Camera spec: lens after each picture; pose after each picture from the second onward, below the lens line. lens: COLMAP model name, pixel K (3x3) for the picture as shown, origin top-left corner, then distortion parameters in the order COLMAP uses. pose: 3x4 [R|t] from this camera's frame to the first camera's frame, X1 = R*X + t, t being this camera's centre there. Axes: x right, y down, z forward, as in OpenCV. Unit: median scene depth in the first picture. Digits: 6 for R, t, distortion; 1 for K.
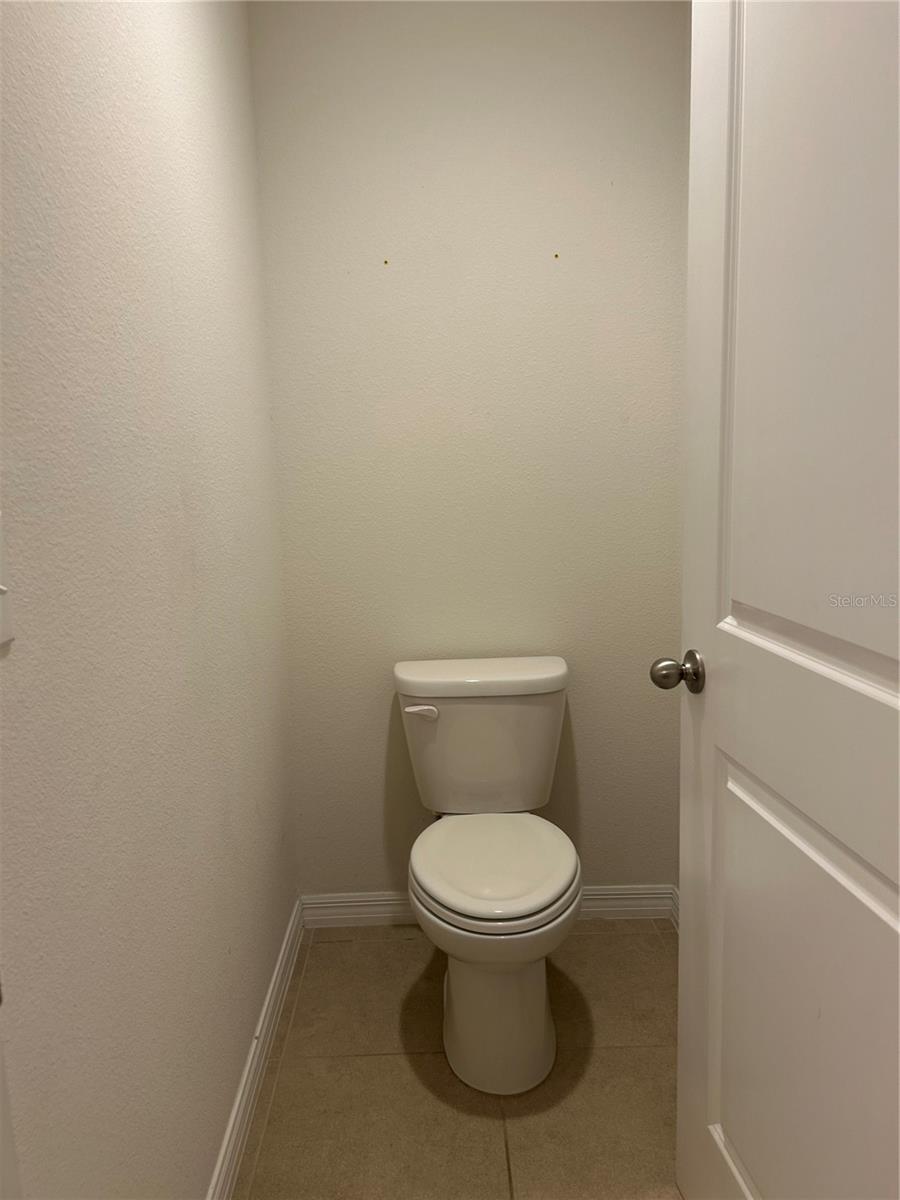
lens RADIAL K [[901.2, 0, 450.5], [0, 901.2, 602.3], [0, 0, 1]] dist [0.055796, -0.067759]
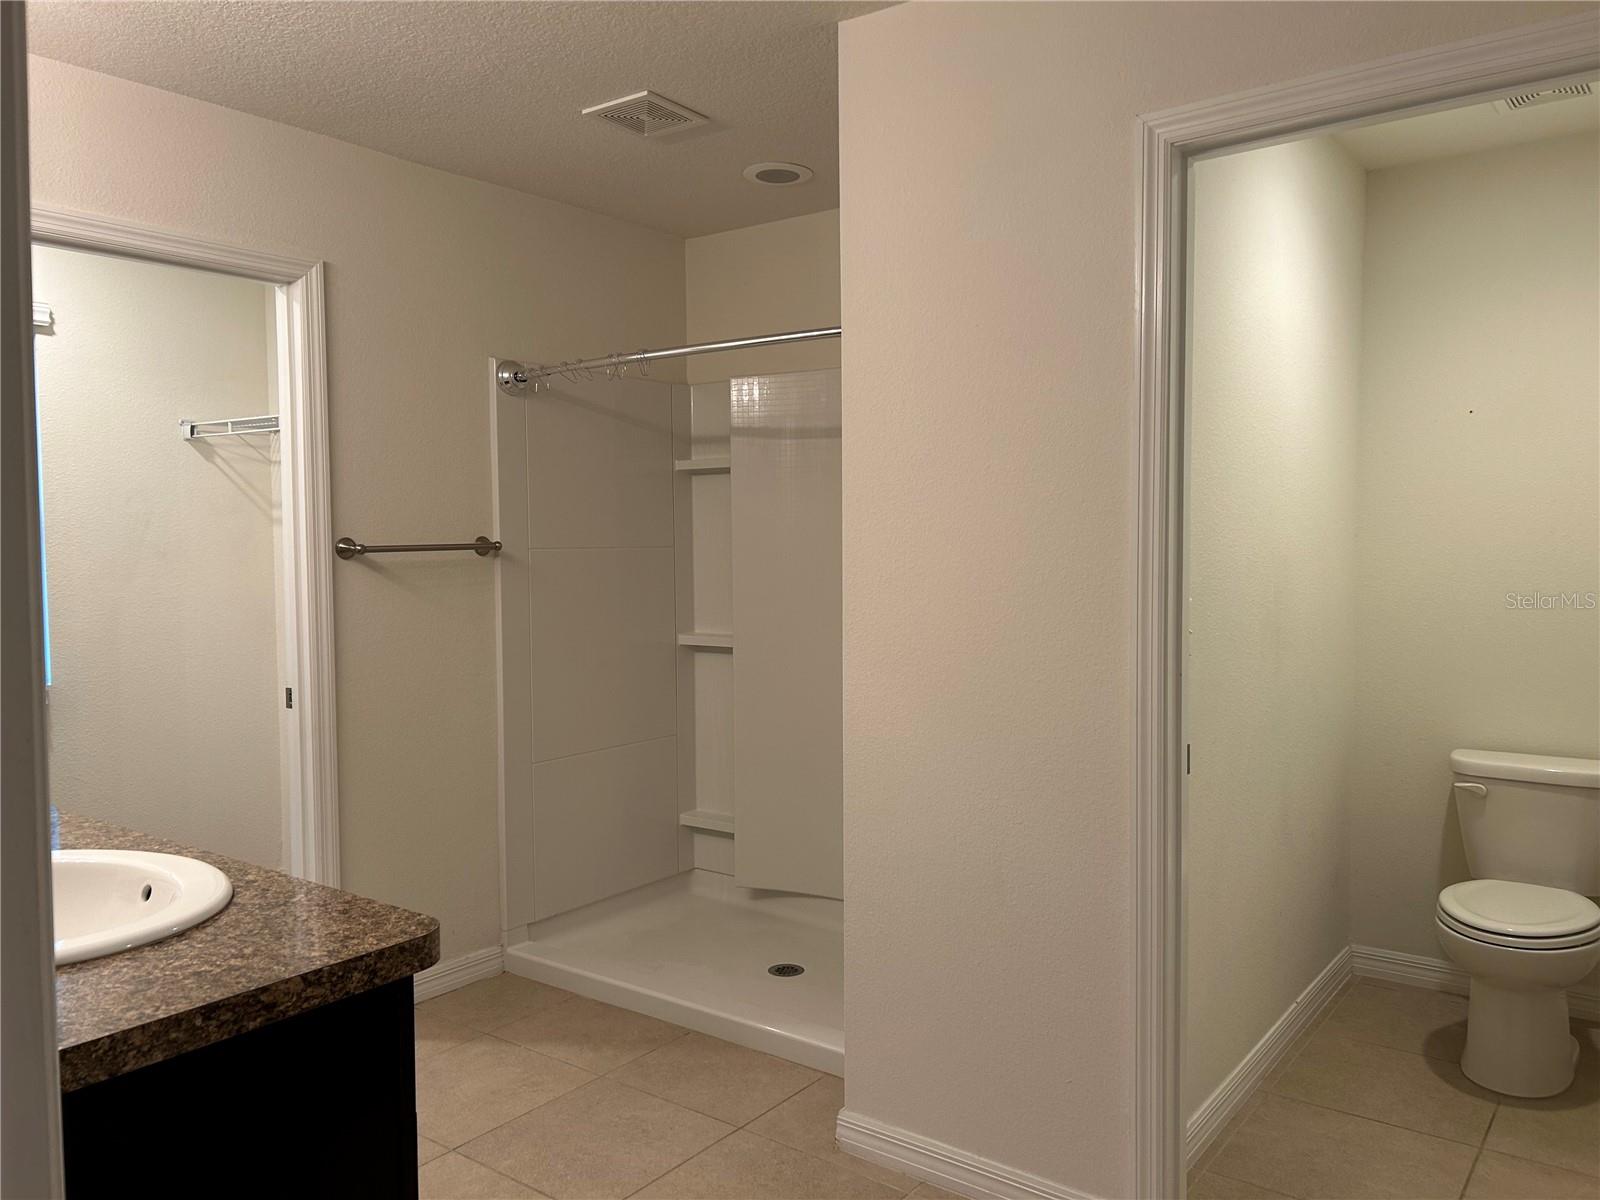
lens RADIAL K [[1205.2, 0, 795.9], [0, 1205.2, 593.7], [0, 0, 1]] dist [0.051825, -0.063342]
pose [[0.785849, 0.041313, -0.617037, 0.250716], [-0.108164, 0.991568, -0.071367, 0.085183], [0.608886, 0.122825, 0.783691, -0.801014]]
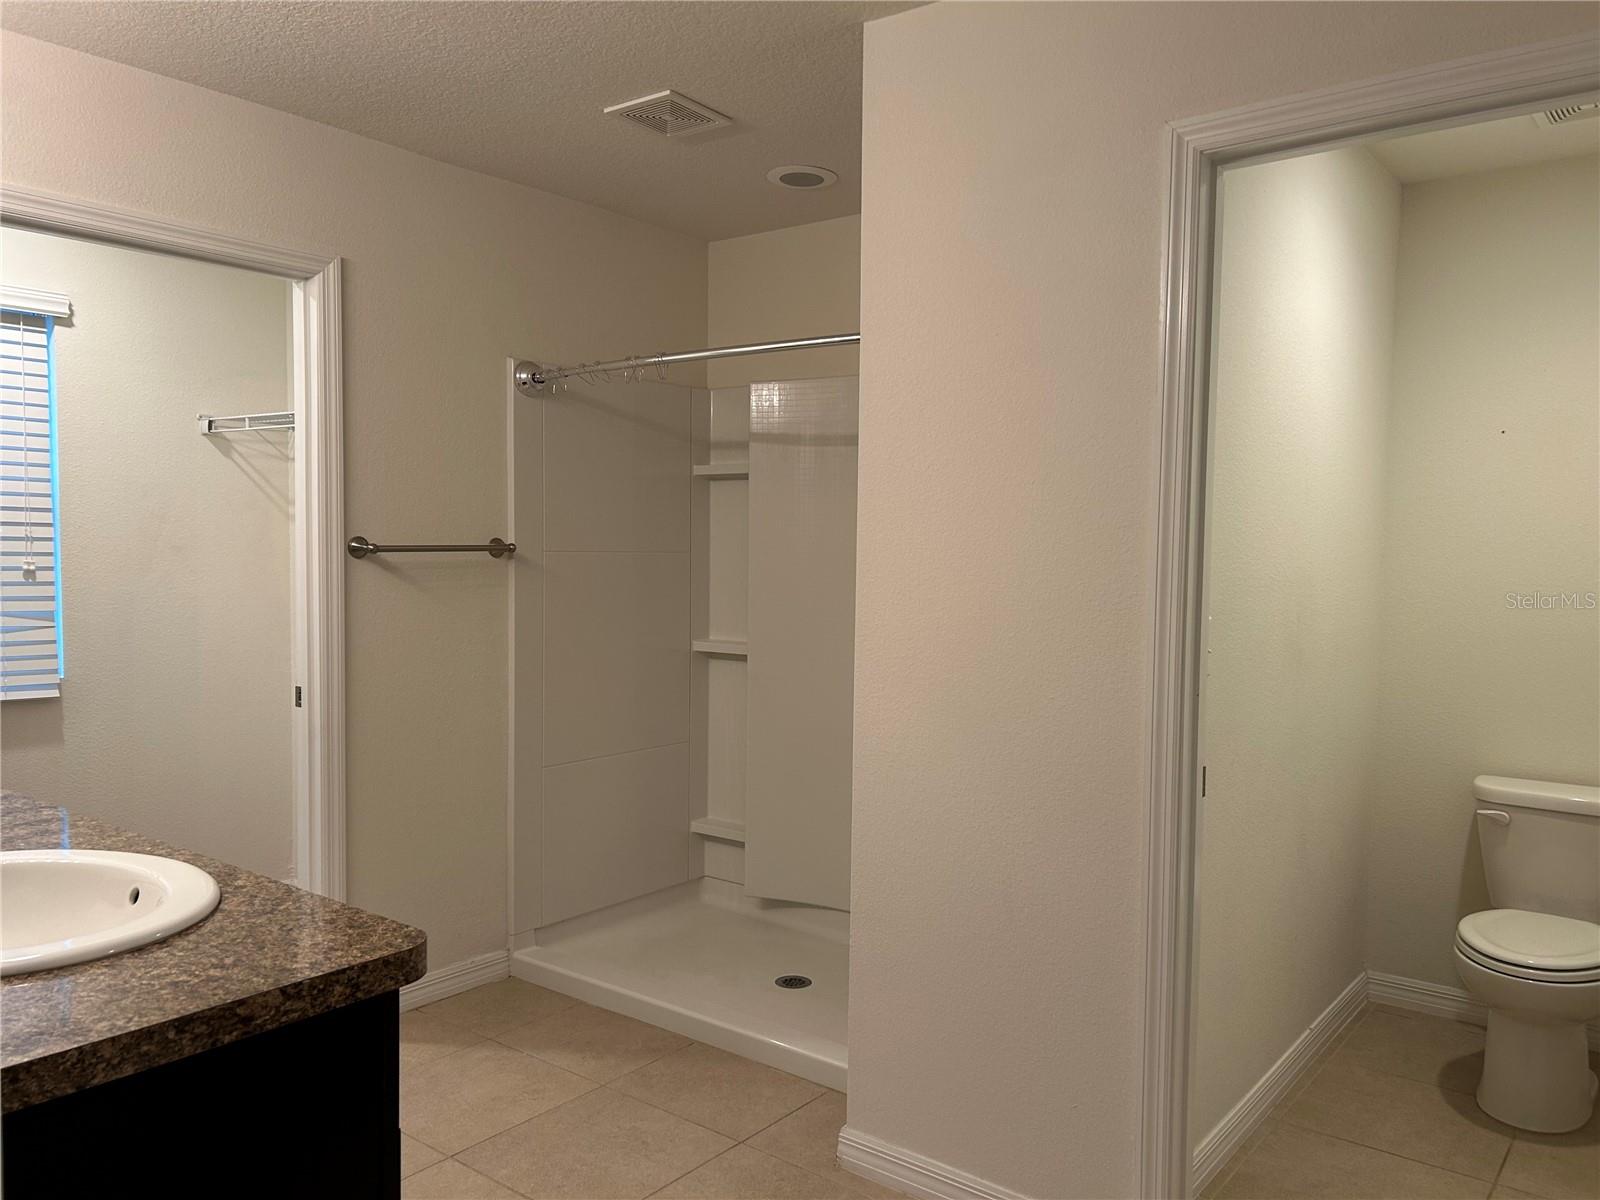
lens RADIAL K [[1201.7, 0, 804.4], [0, 1201.7, 604.7], [0, 0, 1]] dist [0.055796, -0.067759]
pose [[0.776748, 0.060822, -0.626868, 0.246321], [-0.130198, 0.989333, -0.065337, 0.077357], [0.616207, 0.132367, 0.776381, -0.775160]]
